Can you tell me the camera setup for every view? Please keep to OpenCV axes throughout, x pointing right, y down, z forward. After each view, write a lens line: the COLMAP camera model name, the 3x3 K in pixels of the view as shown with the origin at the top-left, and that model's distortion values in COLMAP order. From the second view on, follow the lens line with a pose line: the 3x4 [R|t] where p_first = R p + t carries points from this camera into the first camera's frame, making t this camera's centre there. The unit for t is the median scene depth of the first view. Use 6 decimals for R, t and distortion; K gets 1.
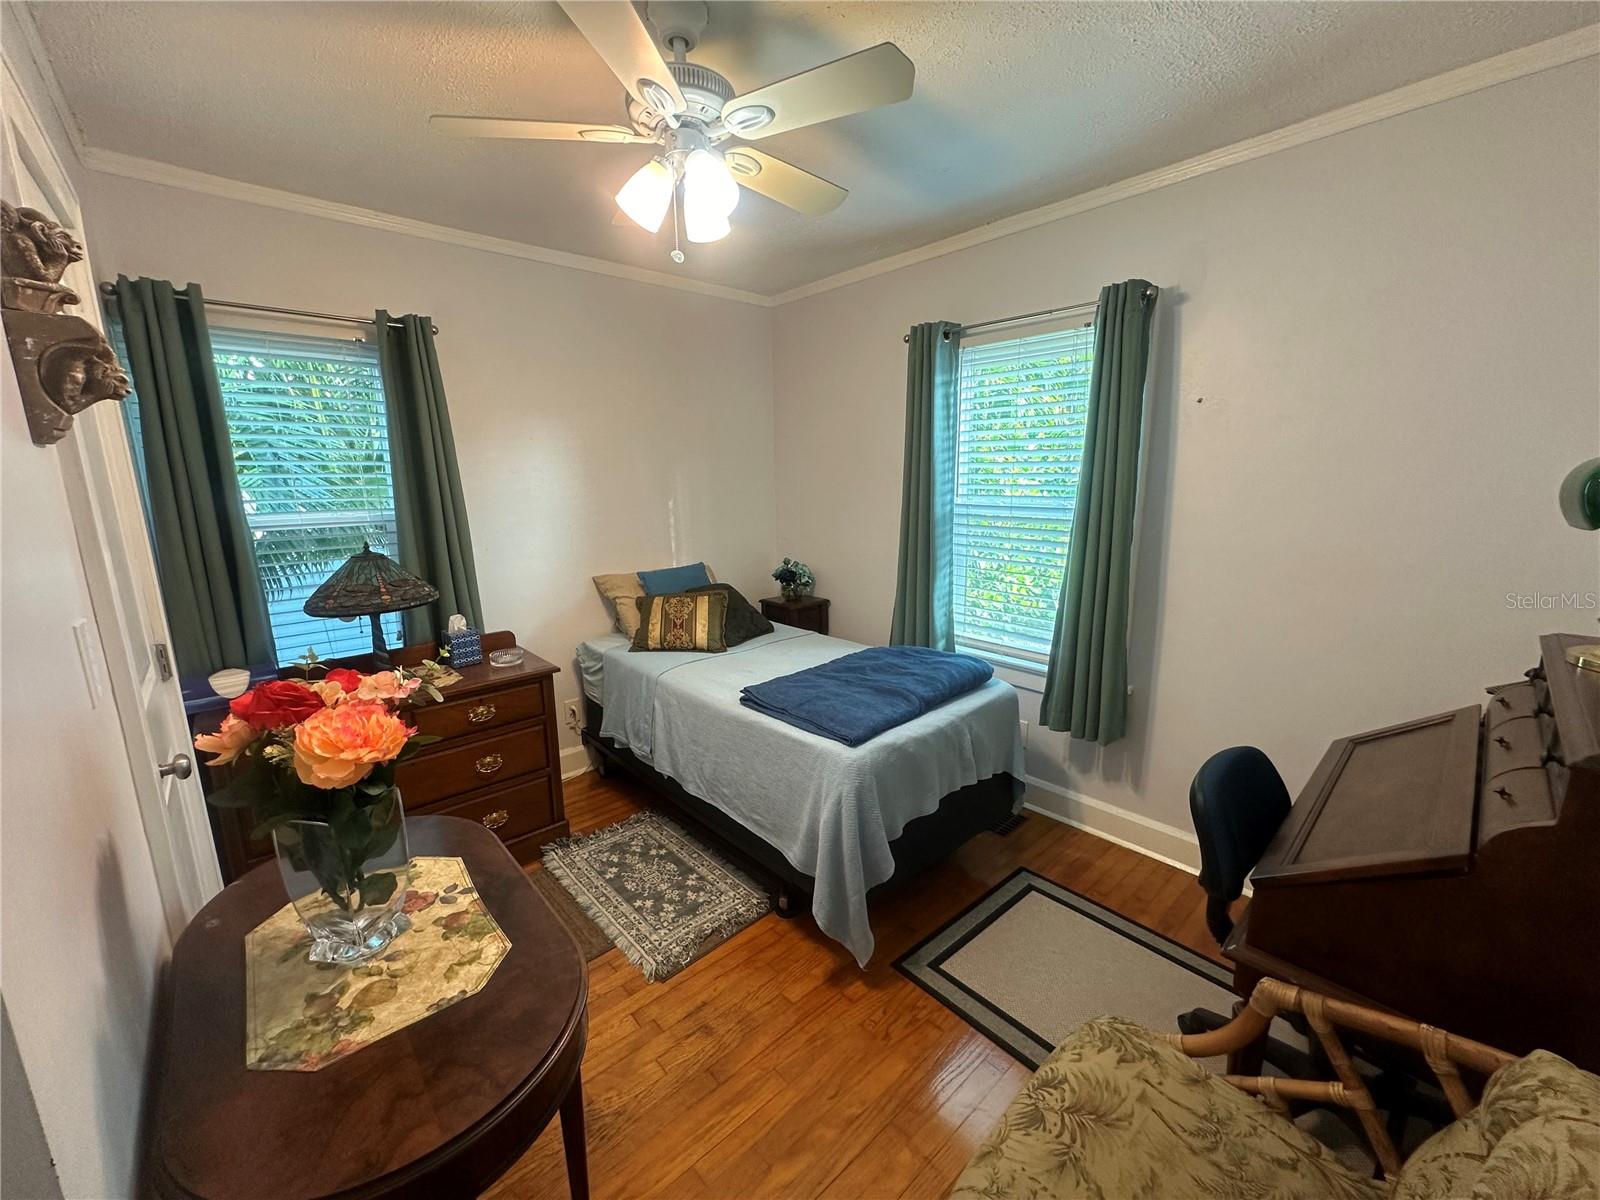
lens RADIAL K [[637.7, 0, 796.2], [0, 637.7, 597.2], [0, 0, 1]] dist [-0.000995, 0.000074]
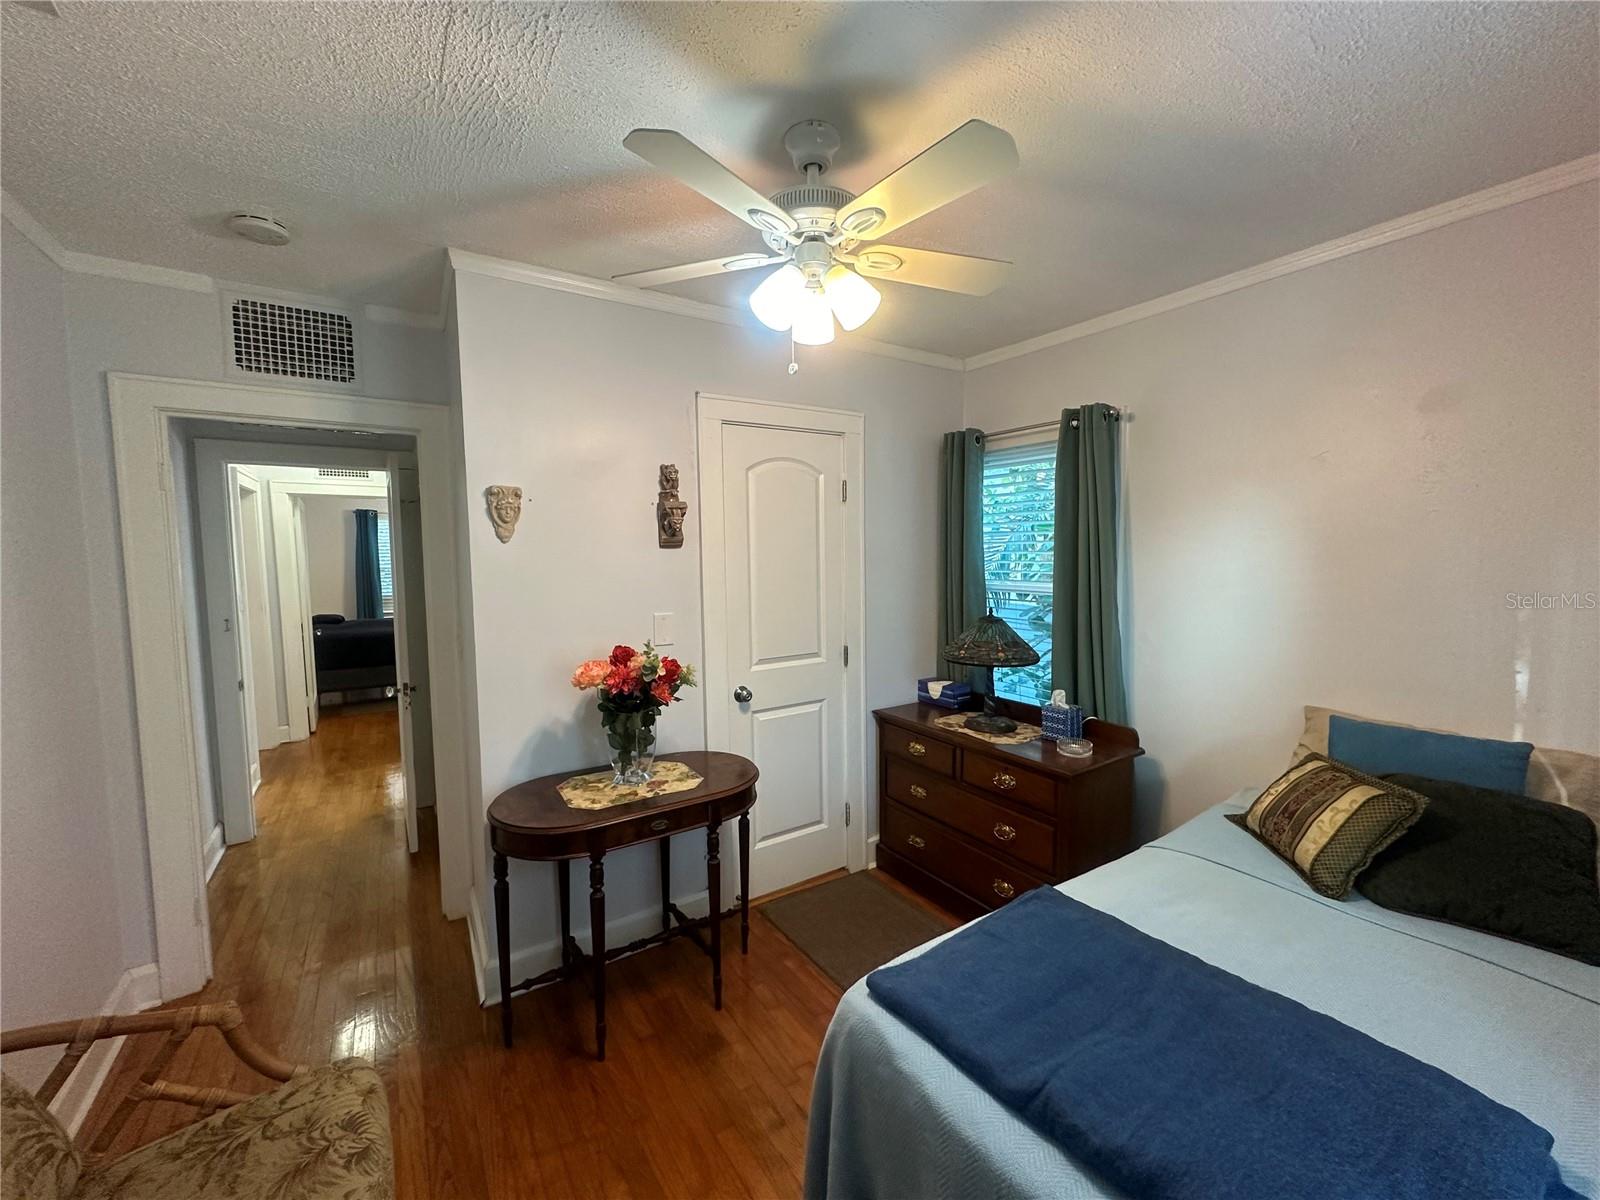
lens RADIAL K [[637.7, 0, 796.2], [0, 637.7, 597.2], [0, 0, 1]] dist [-0.000995, 0.000074]
pose [[-0.149927, 0.087758, -0.984795, 1.202887], [-0.175943, 0.977787, 0.113919, -0.367770], [0.972916, 0.190347, -0.131156, 1.612321]]
